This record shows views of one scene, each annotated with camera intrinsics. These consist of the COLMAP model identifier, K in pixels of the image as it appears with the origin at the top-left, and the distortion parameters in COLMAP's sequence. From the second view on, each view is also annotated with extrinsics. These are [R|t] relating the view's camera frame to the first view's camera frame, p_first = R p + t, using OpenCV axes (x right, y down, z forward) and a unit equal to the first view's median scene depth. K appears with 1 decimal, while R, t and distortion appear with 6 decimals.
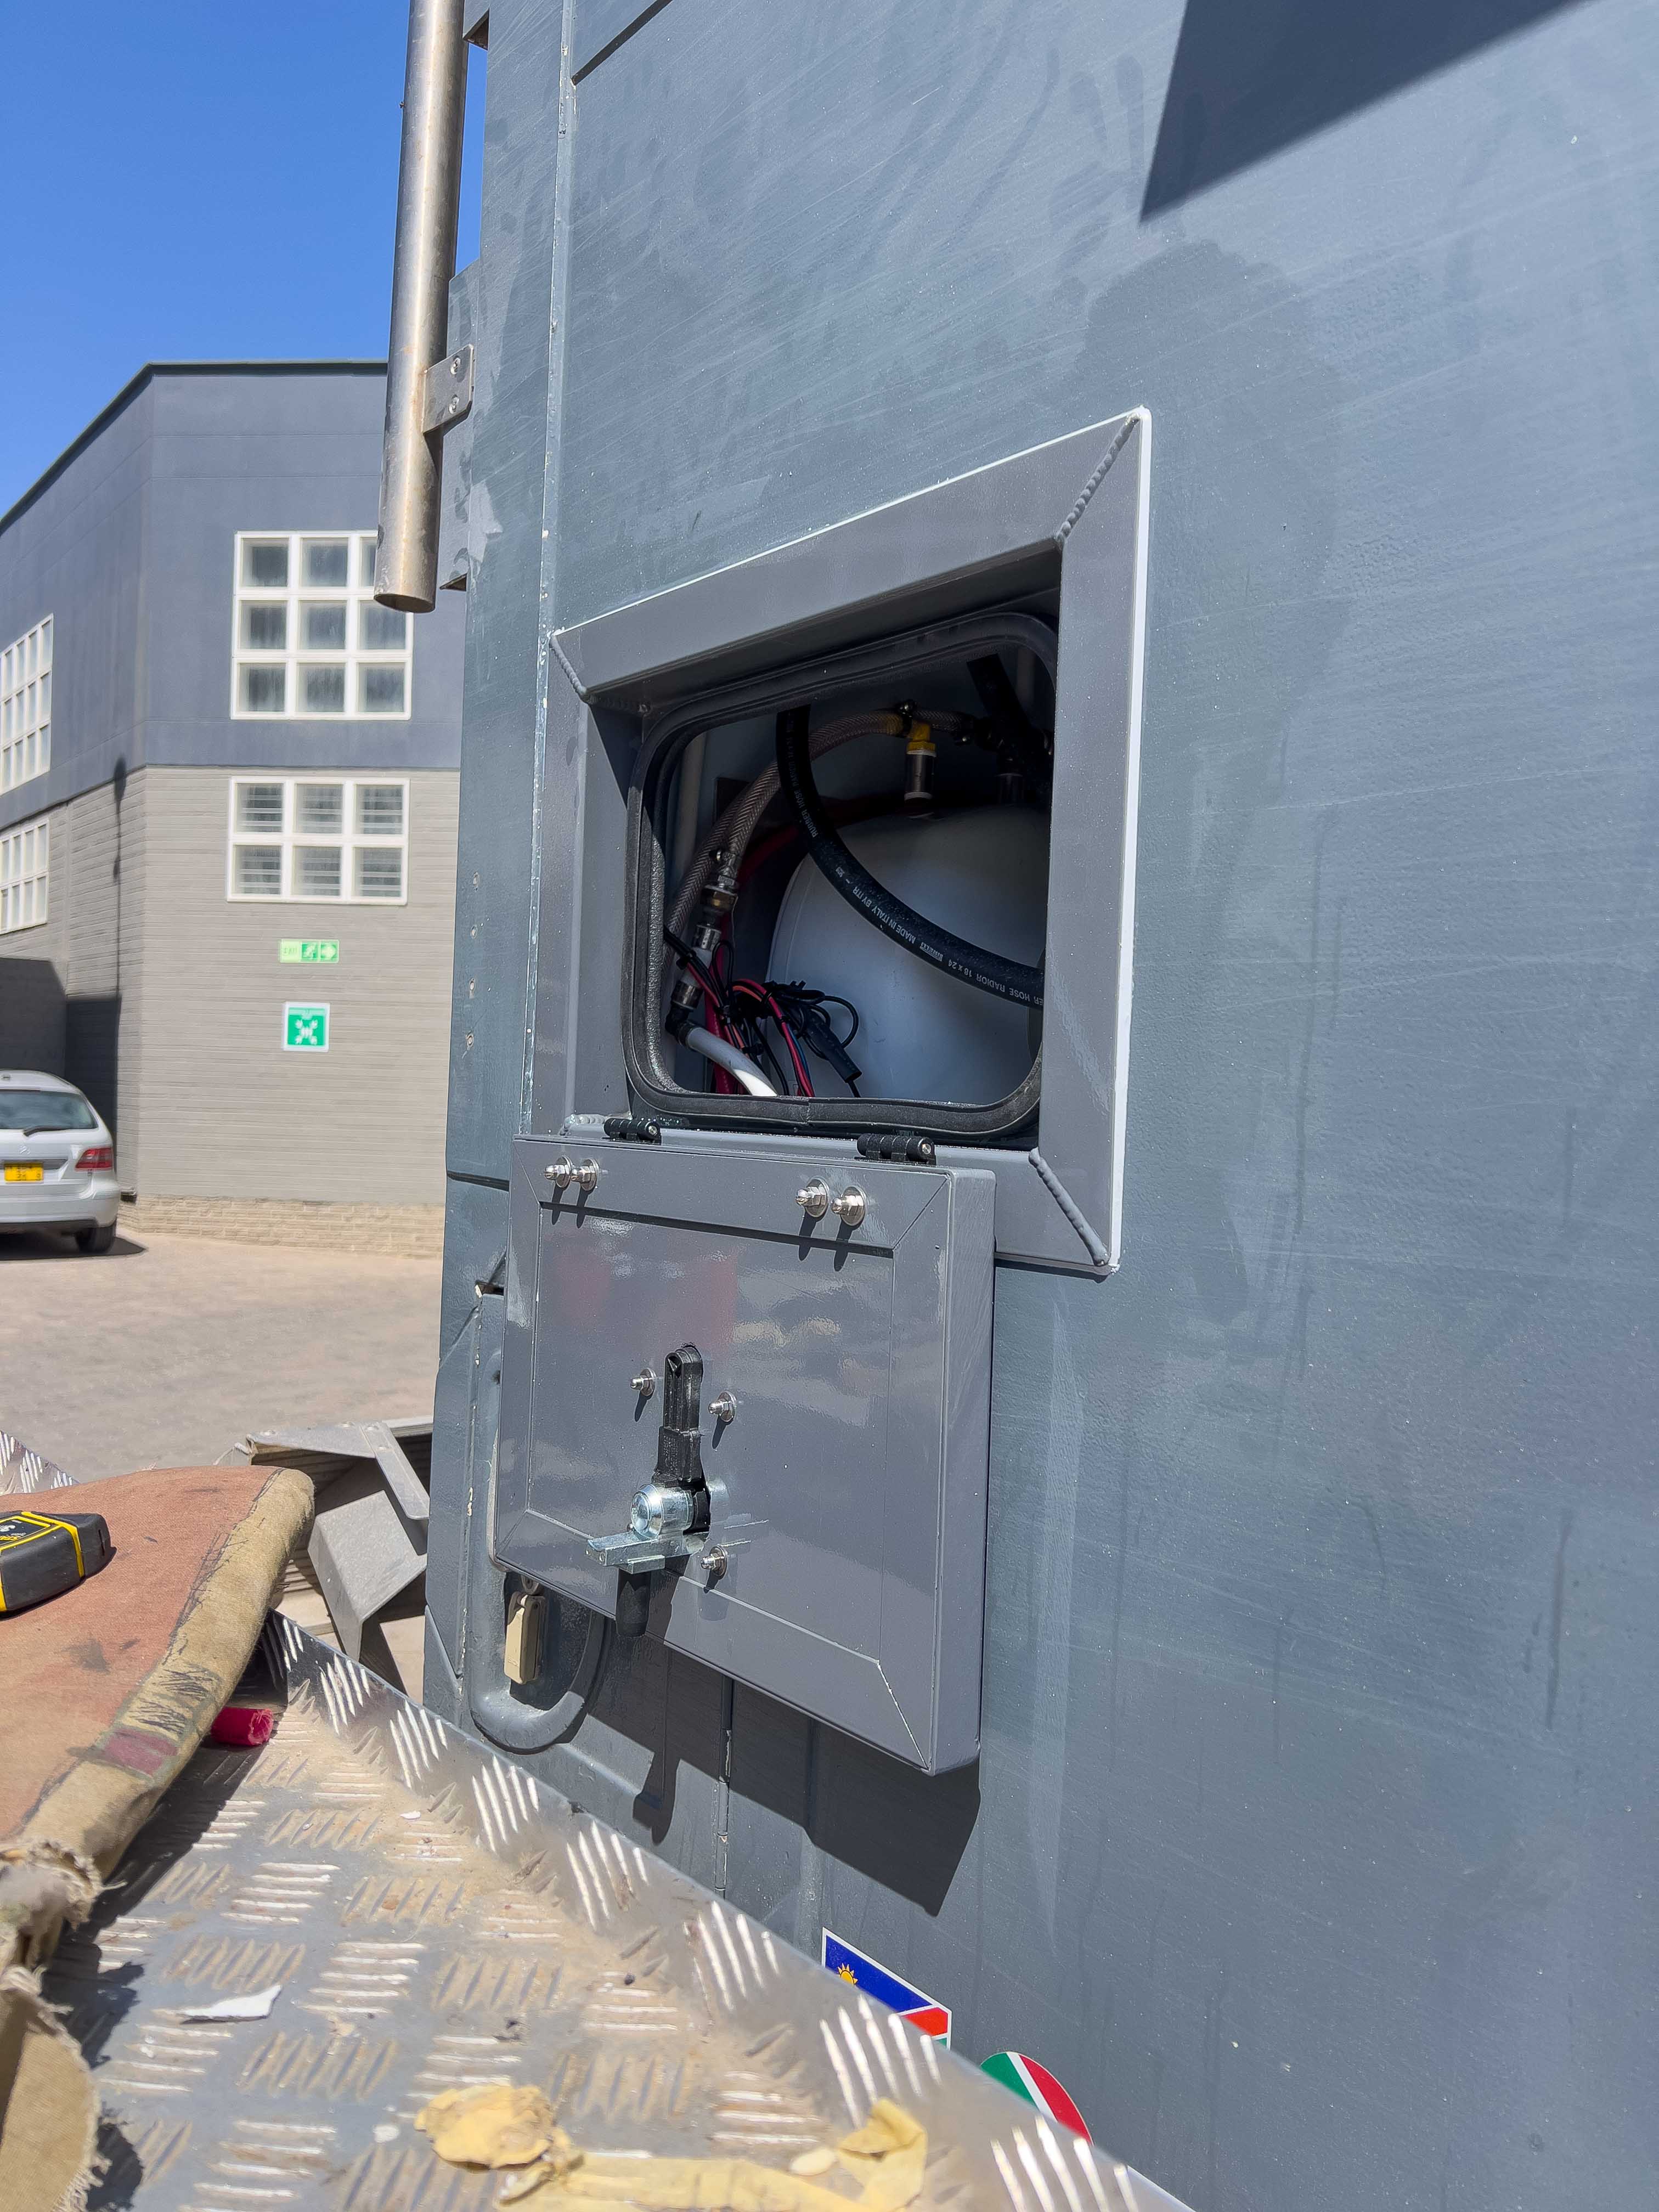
lens RADIAL K [[1644.8, 0, 822.3], [0, 1644.8, 1100.9], [0, 0, 1]] dist [0.021013, -0.020258]
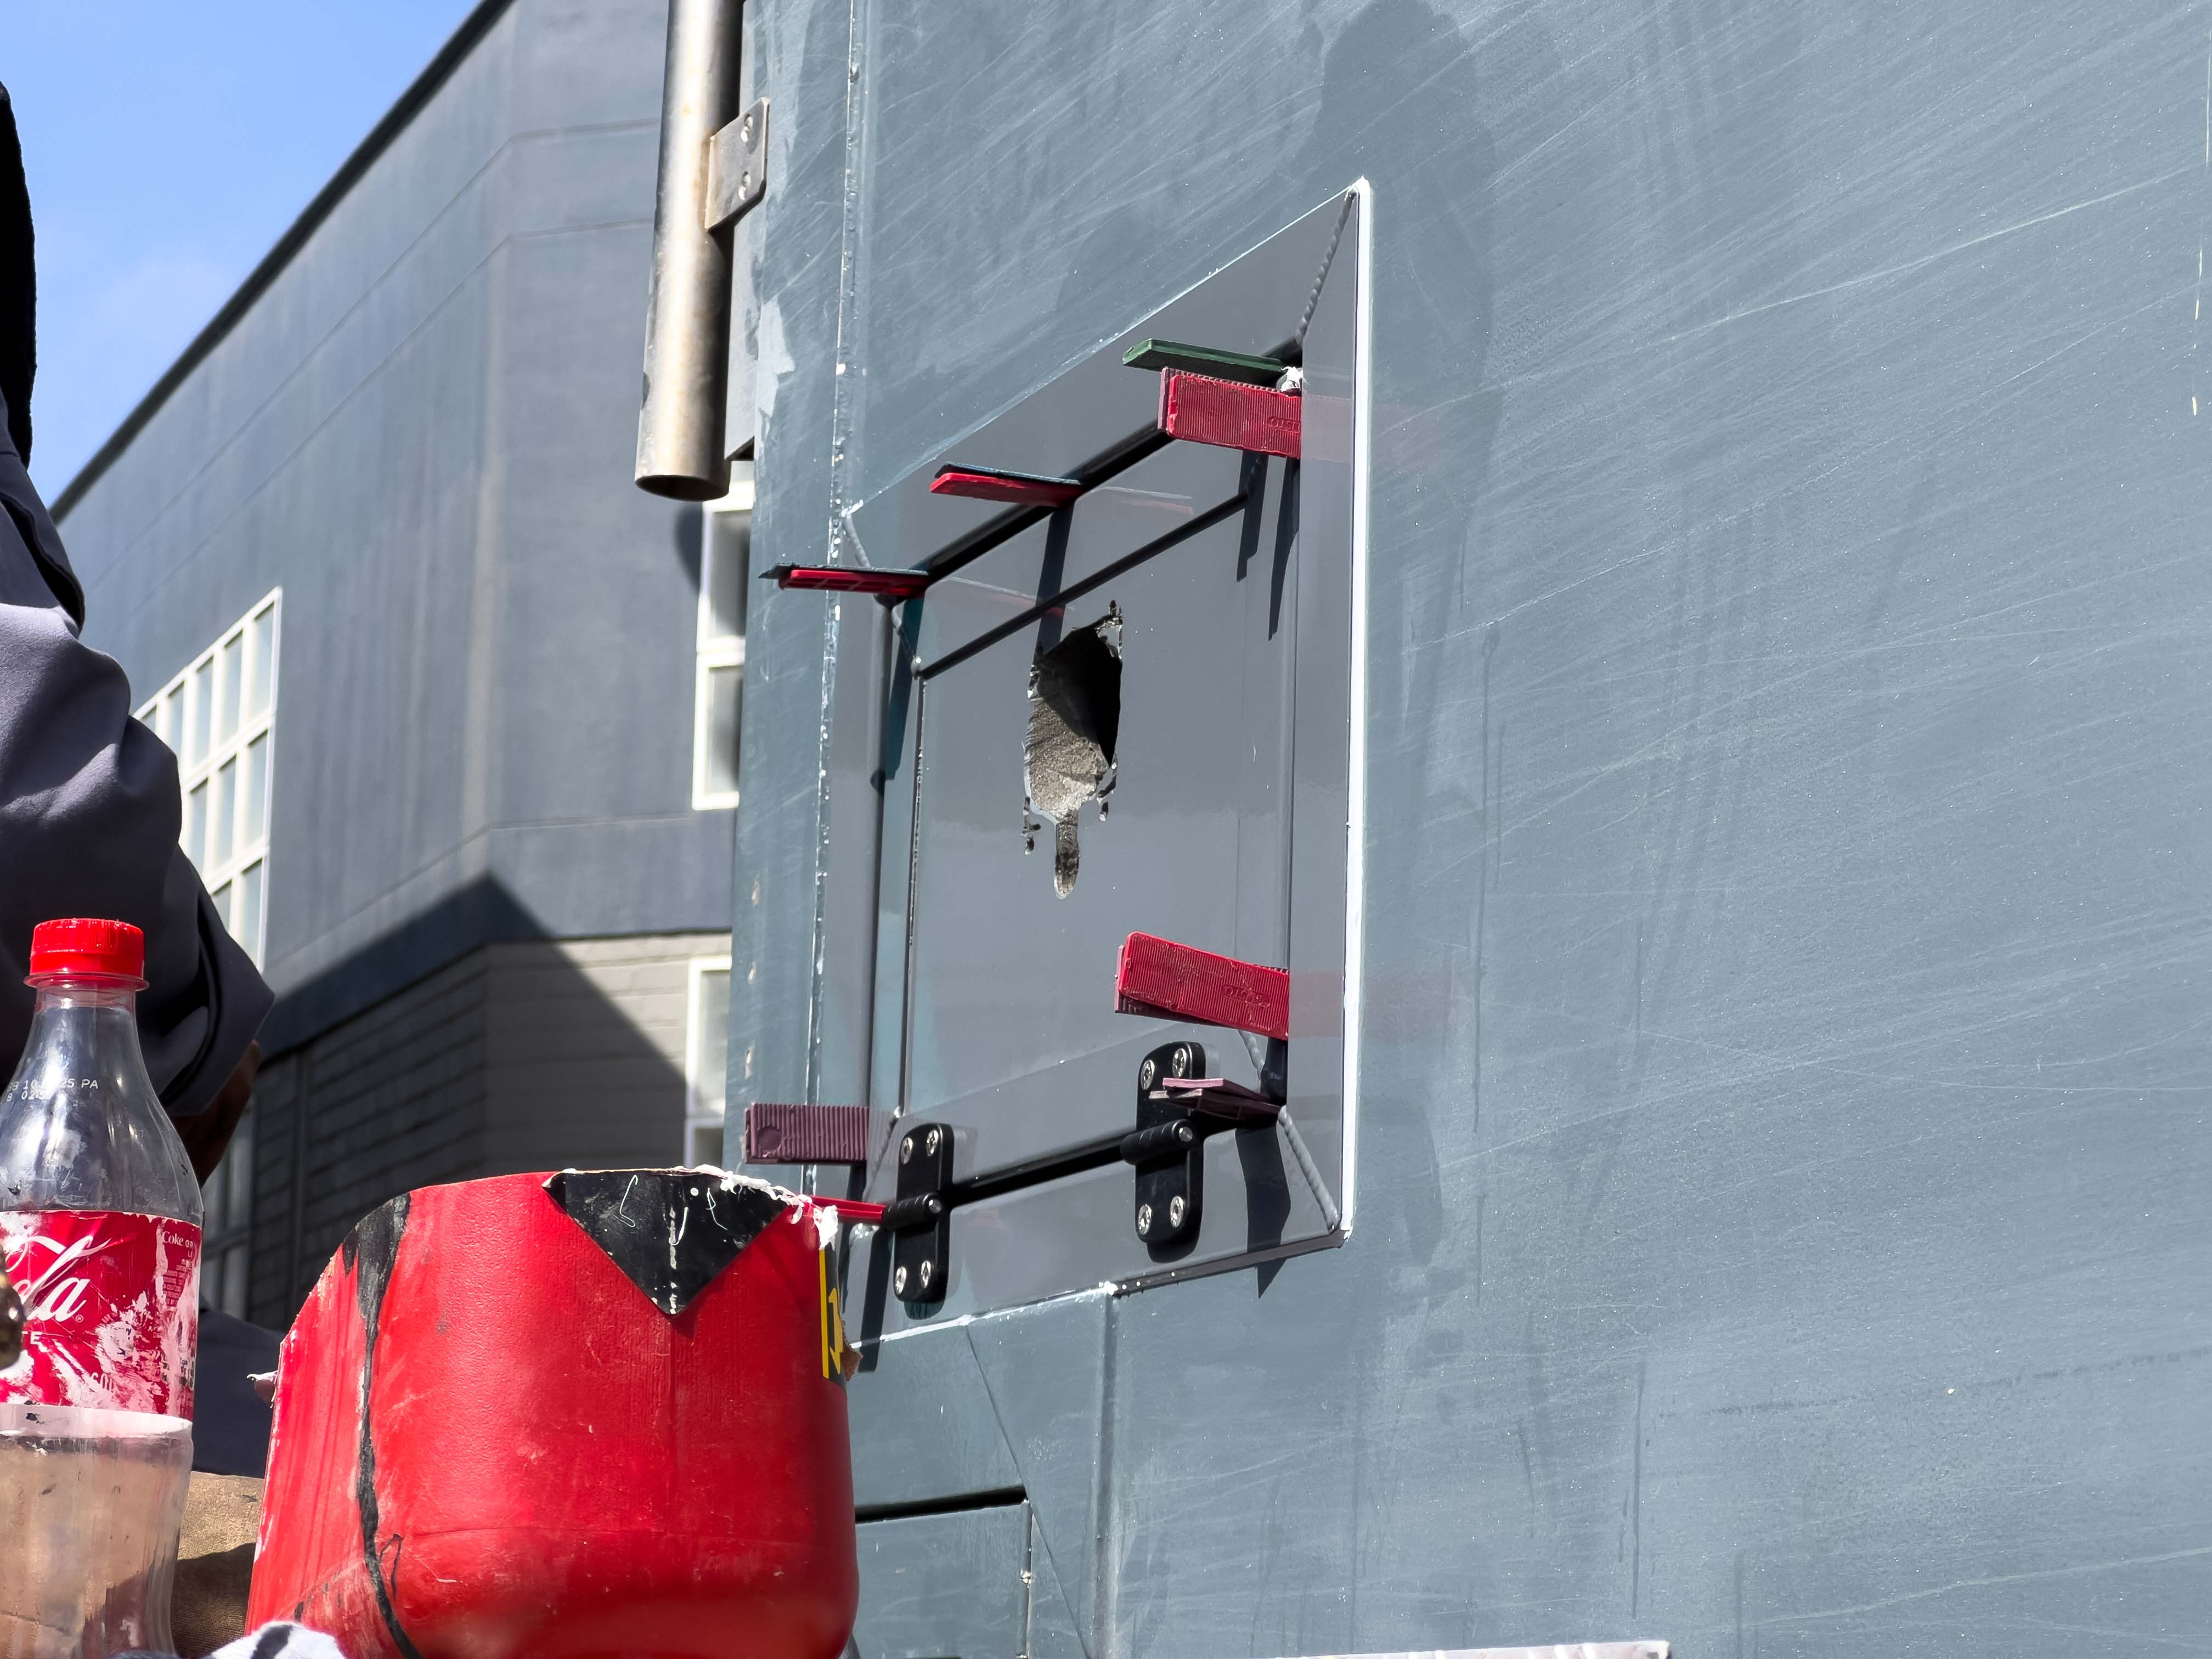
lens RADIAL K [[4917.6, 0, 1101.7], [0, 4917.6, 837.8], [0, 0, 1]] dist [0.035276, 0.000000]
pose [[0.963293, -0.067953, -0.259709, 0.429894], [0.012029, 0.977387, -0.211116, 0.257728], [0.268182, 0.200242, 0.942328, -0.793233]]
